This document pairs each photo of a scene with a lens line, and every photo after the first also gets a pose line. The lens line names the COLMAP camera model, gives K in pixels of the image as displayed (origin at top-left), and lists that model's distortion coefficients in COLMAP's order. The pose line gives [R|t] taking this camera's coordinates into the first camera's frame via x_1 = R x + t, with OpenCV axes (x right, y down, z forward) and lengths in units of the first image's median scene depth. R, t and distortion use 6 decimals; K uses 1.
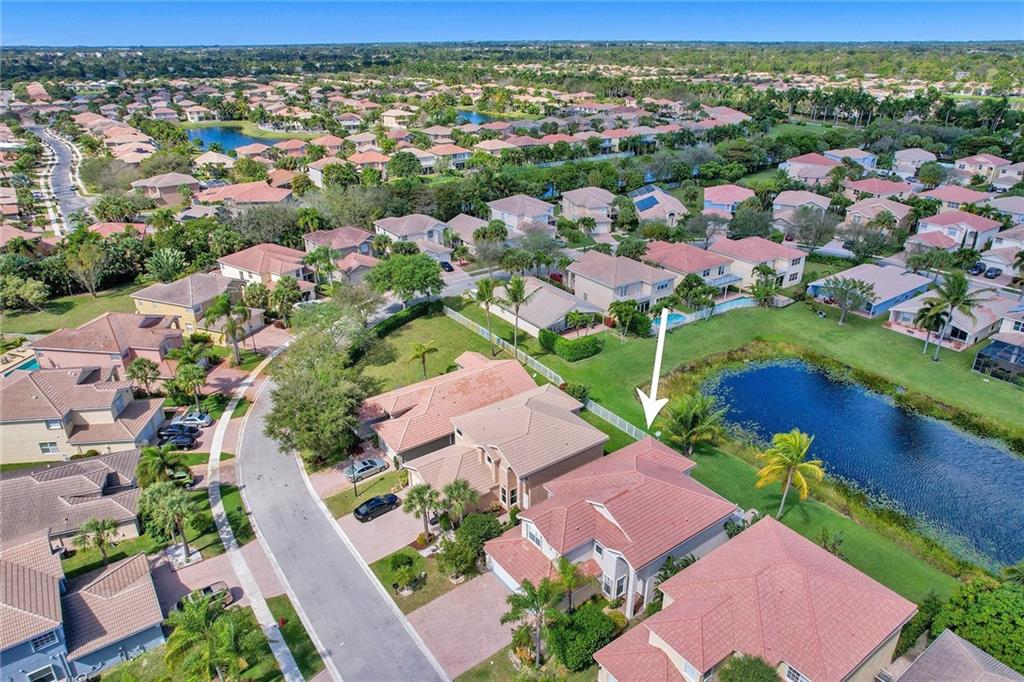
lens RADIAL K [[678.8, 0, 516.3], [0, 678.8, 338.1], [0, 0, 1]] dist [-0.032973, 0.024467]
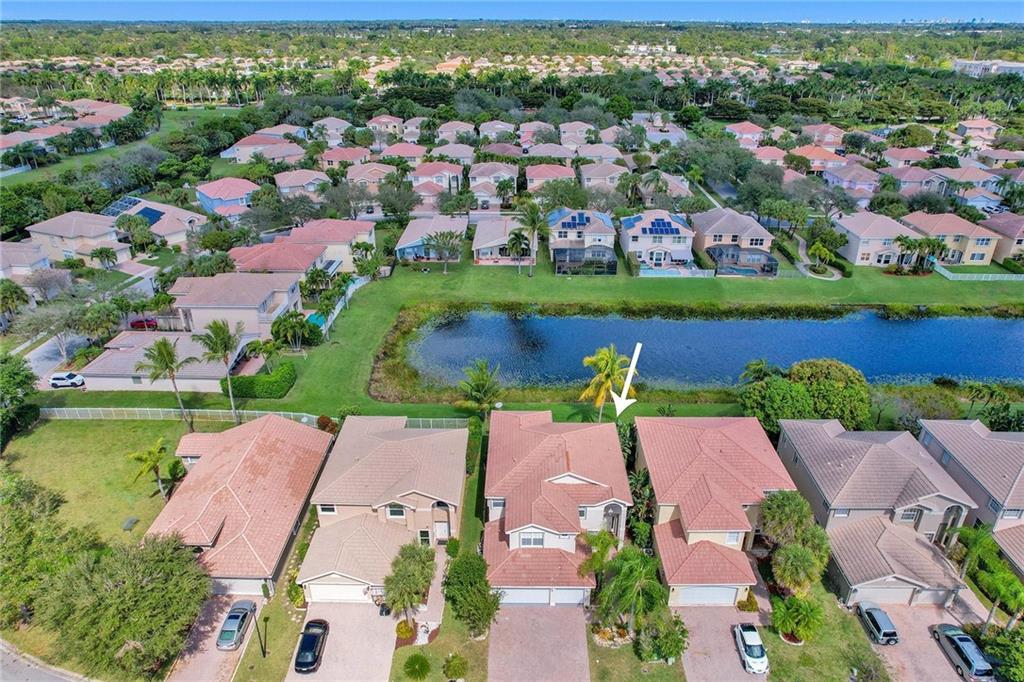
lens RADIAL K [[678.8, 0, 519.9], [0, 678.8, 342.8], [0, 0, 1]] dist [-0.032973, 0.024467]
pose [[0.598387, -0.351589, 0.719943, -0.287644], [0.329550, 0.927049, 0.178823, -0.072496], [-0.730295, 0.130252, 0.670600, 0.160820]]
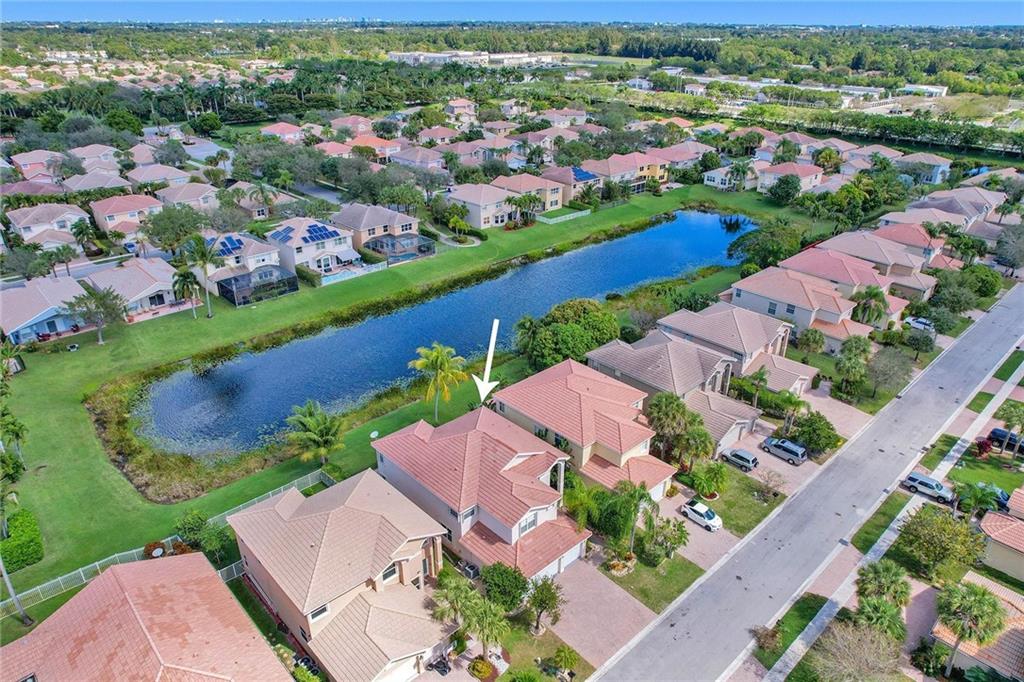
lens RADIAL K [[678.8, 0, 520.8], [0, 678.8, 342.4], [0, 0, 1]] dist [-0.032973, 0.024467]
pose [[-0.118244, -0.435699, 0.892292, -0.369796], [0.410925, 0.796571, 0.443414, -0.182970], [-0.903968, 0.419096, 0.084850, 0.401411]]
